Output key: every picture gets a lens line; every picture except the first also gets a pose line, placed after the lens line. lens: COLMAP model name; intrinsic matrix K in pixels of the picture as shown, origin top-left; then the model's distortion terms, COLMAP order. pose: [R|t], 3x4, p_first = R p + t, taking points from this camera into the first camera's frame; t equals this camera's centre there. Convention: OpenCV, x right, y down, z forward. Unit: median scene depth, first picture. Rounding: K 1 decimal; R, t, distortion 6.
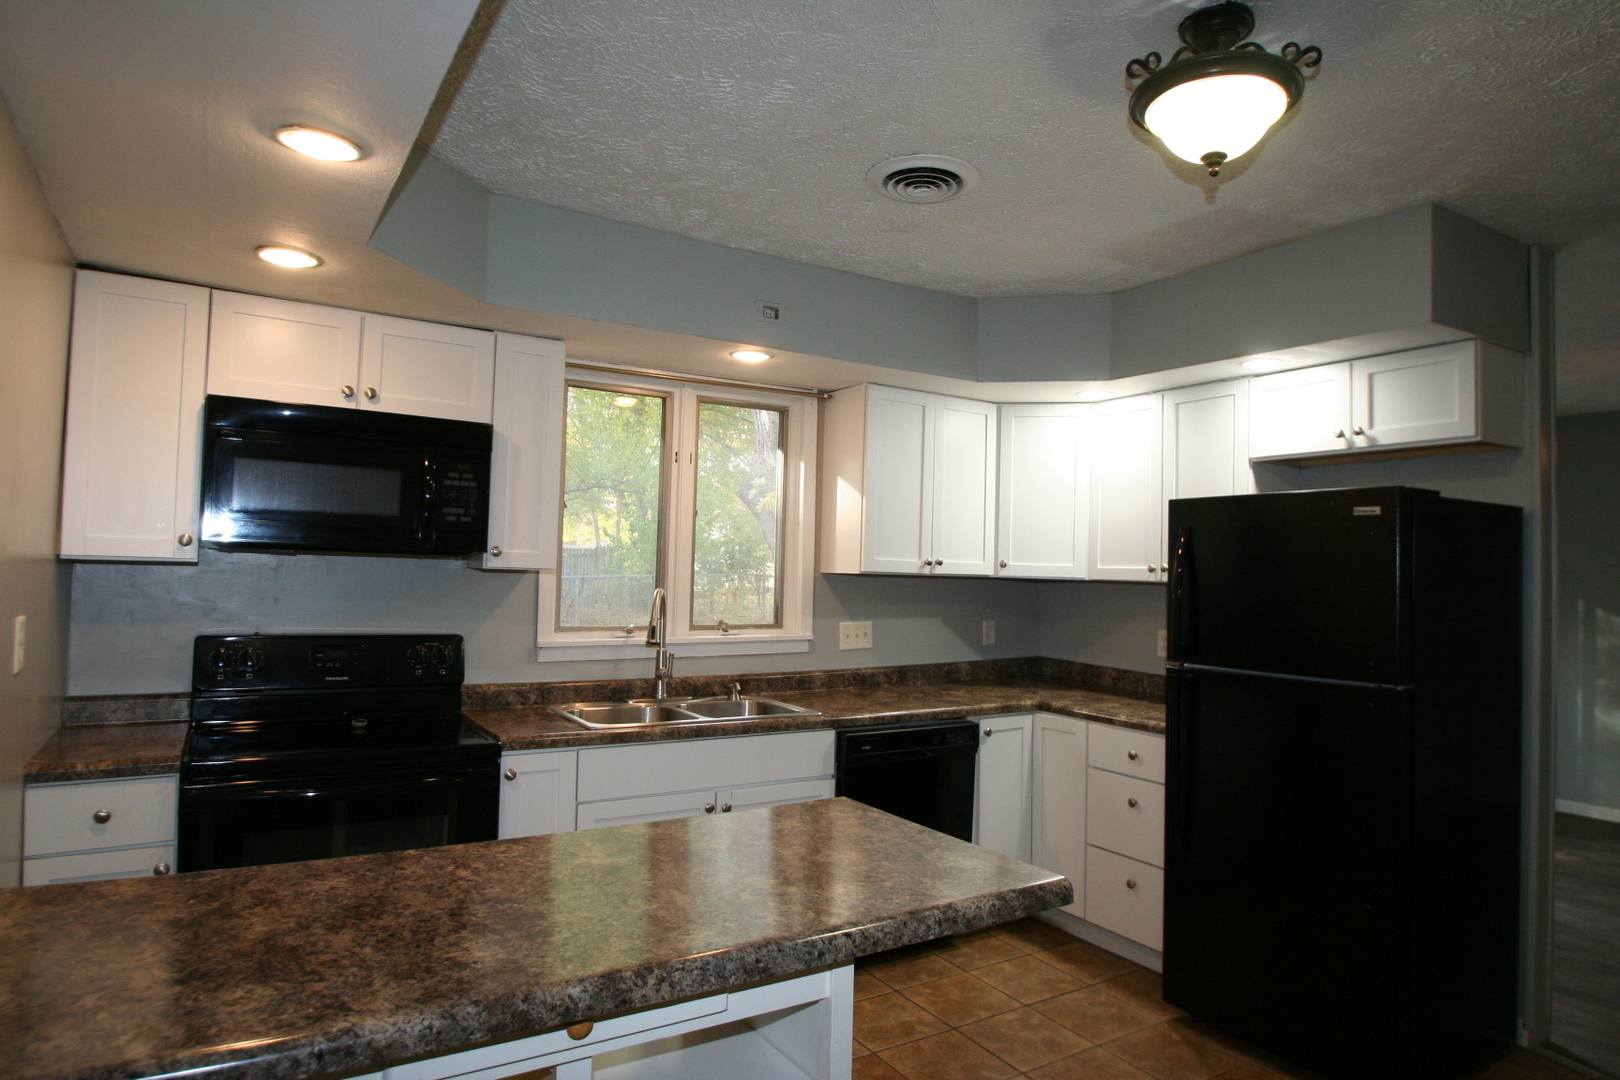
lens RADIAL K [[947.9, 0, 803.9], [0, 947.9, 541.7], [0, 0, 1]] dist [-0.022779, 0.001266]
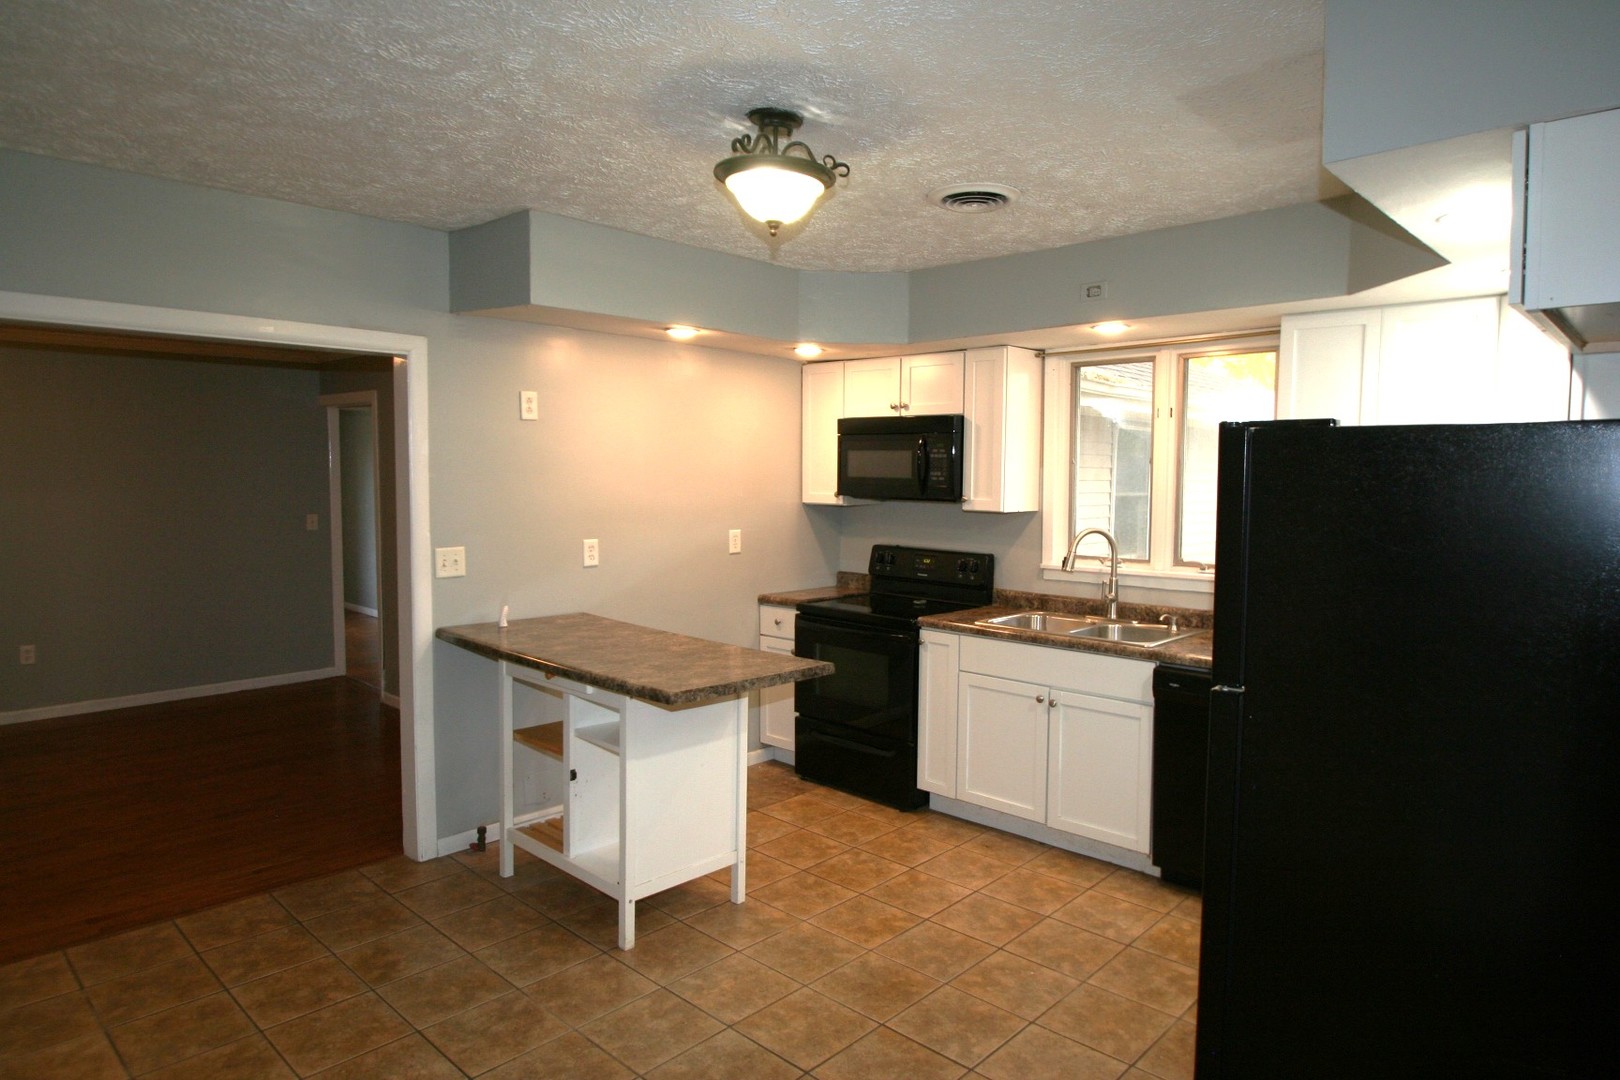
lens RADIAL K [[947.9, 0, 803.9], [0, 947.9, 541.7], [0, 0, 1]] dist [-0.022779, 0.001266]
pose [[0.263696, 0.033205, -0.964034, 1.119693], [0.015957, 0.999120, 0.038778, 0.015033], [0.964474, -0.025608, 0.262934, 0.390187]]
